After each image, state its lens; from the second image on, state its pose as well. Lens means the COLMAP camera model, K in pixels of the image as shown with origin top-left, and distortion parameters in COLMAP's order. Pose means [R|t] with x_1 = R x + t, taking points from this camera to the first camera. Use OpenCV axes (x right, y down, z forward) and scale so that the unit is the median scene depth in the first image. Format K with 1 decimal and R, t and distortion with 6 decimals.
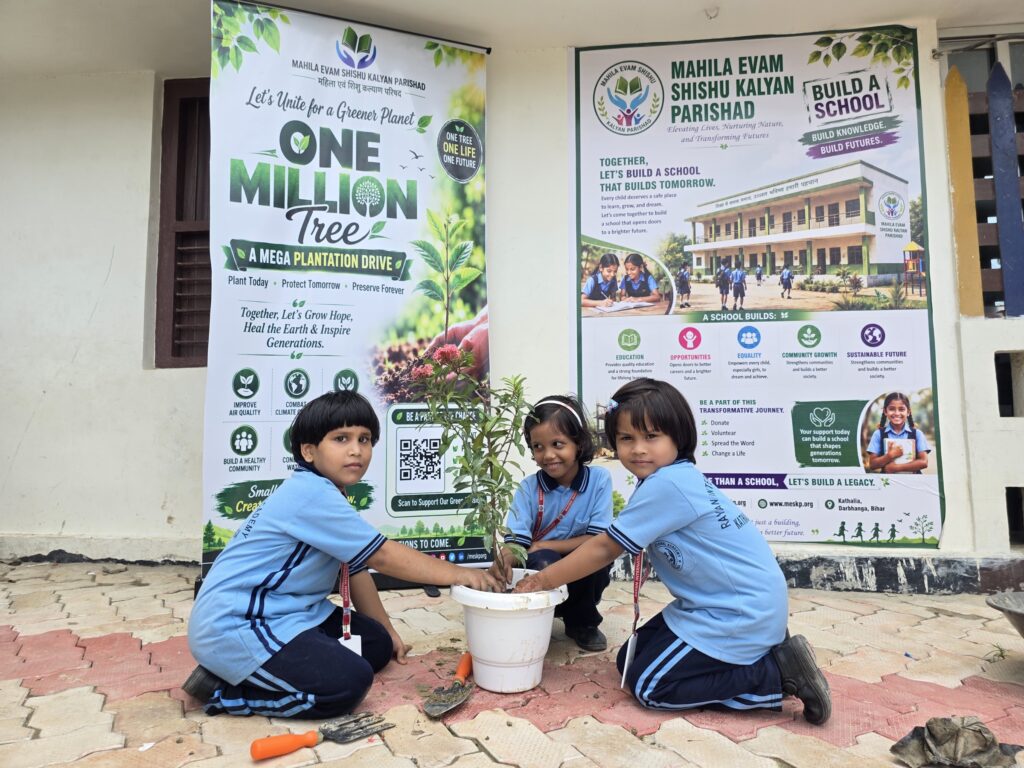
lens RADIAL K [[692.9, 0, 526.2], [0, 692.9, 374.6], [0, 0, 1]] dist [0.024475, -0.034124]
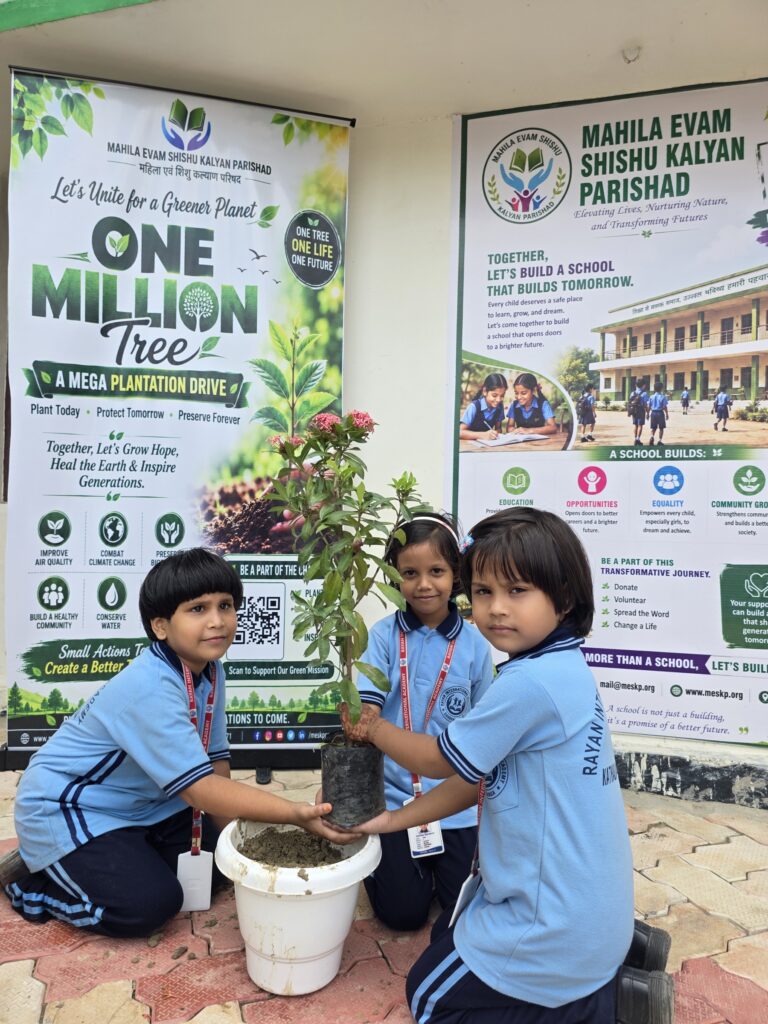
lens RADIAL K [[692.9, 0, 395.6], [0, 692.9, 532.8], [0, 0, 1]] dist [0.024475, -0.034124]
pose [[0.990634, 0.024305, -0.134362, 0.120989], [-0.016293, 0.998041, 0.060412, -0.036765], [0.135567, -0.057657, 0.989089, 0.174438]]
